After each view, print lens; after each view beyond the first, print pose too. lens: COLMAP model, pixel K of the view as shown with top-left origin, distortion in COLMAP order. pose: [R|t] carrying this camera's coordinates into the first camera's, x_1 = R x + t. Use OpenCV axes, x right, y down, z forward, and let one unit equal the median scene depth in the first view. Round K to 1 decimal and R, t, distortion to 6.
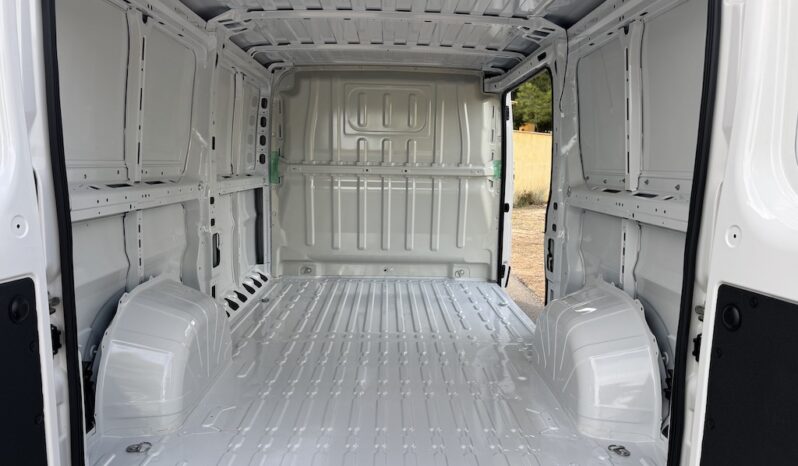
lens RADIAL K [[492.6, 0, 399.0], [0, 492.6, 233.0], [0, 0, 1]] dist [0.003313, -0.000740]
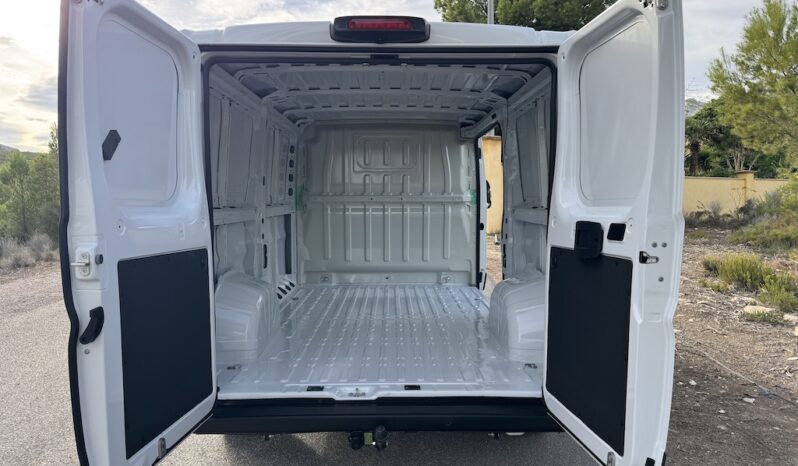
lens RADIAL K [[492.6, 0, 399.0], [0, 492.6, 233.0], [0, 0, 1]] dist [0.003313, -0.000740]
pose [[0.999816, -0.017572, -0.007740, 0.015167], [0.017023, 0.997671, -0.066046, 0.047352], [0.008882, 0.065902, 0.997787, -0.278685]]
